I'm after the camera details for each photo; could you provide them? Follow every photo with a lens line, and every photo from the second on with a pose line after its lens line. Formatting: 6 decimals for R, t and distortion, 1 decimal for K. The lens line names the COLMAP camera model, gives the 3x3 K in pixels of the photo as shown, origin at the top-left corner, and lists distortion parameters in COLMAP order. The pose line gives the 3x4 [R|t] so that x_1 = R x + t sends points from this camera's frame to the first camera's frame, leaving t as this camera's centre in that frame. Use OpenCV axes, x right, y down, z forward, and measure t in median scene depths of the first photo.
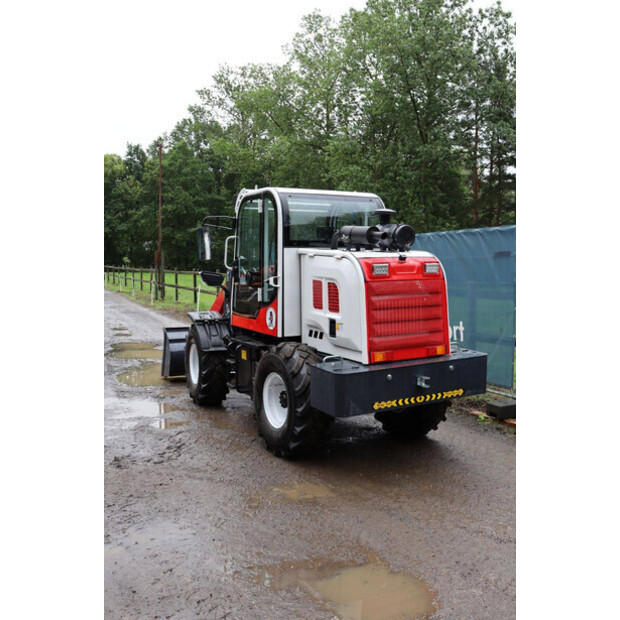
lens RADIAL K [[666.2, 0, 310.0], [0, 666.2, 310.0], [0, 0, 1]] dist [-0.121286, 0.185373]
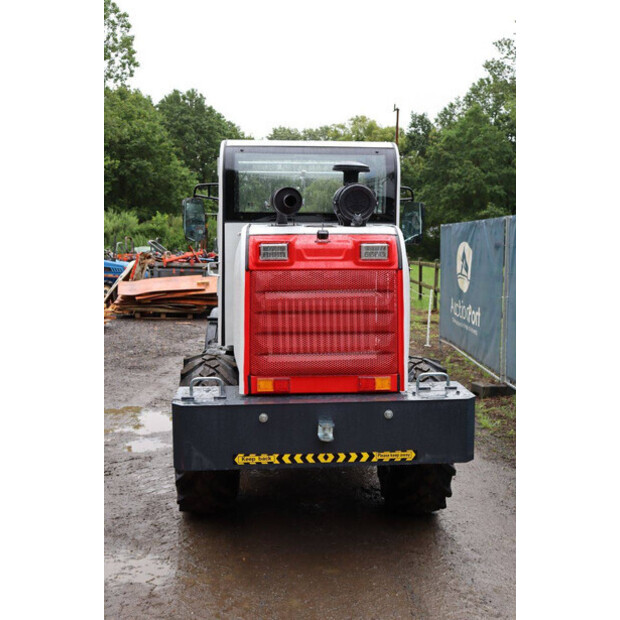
lens RADIAL K [[763.1, 0, 286.9], [0, 763.1, 309.5], [0, 0, 1]] dist [0.001145, 0.043132]
pose [[0.886903, 0.043796, -0.459875, 0.298796], [-0.042639, 0.999007, 0.012907, -0.009579], [0.459984, 0.008161, 0.887890, 0.216740]]
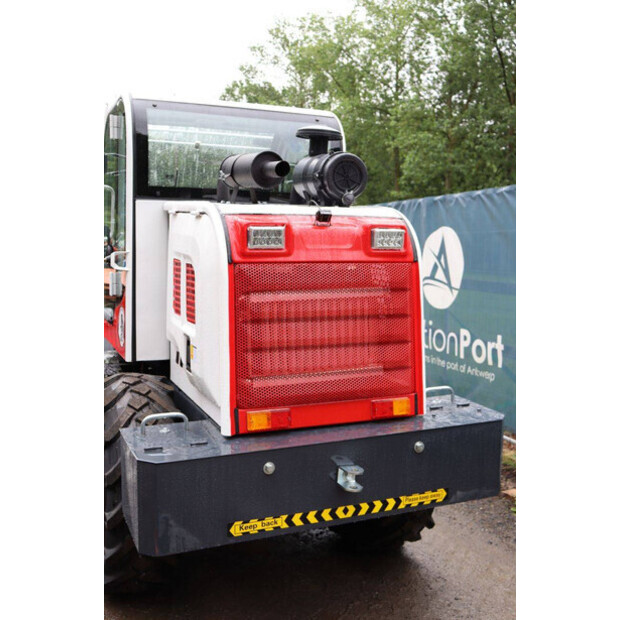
lens RADIAL K [[725.1, 0, 310.0], [0, 725.1, 310.0], [0, 0, 1]] dist [-0.014041, 0.012872]
pose [[0.993812, 0.028921, -0.107241, 0.124692], [-0.027474, 0.999511, 0.014946, -0.011550], [0.107621, -0.011907, 0.994121, 0.310543]]
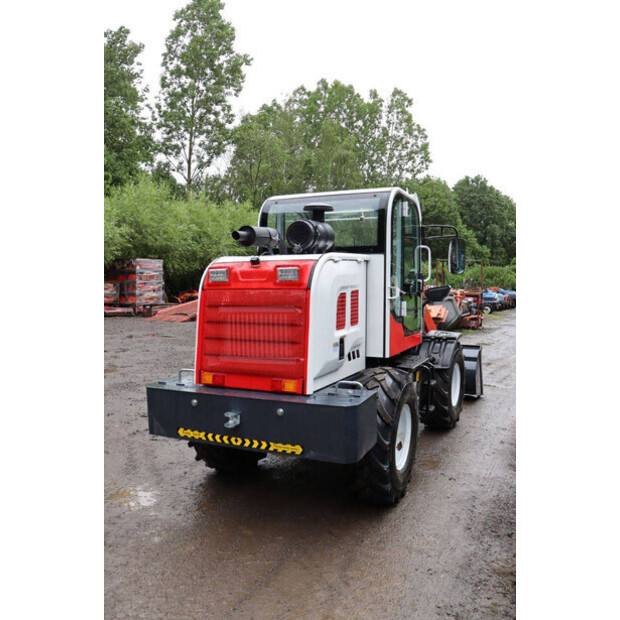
lens RADIAL K [[522.8, 0, 268.5], [0, 522.8, 309.2], [0, 0, 1]] dist [-0.147980, 0.001195]
pose [[0.520502, 0.040497, -0.852900, 0.452412], [-0.069470, 0.997572, 0.004970, -0.016934], [0.851030, 0.056664, 0.522051, 0.455856]]
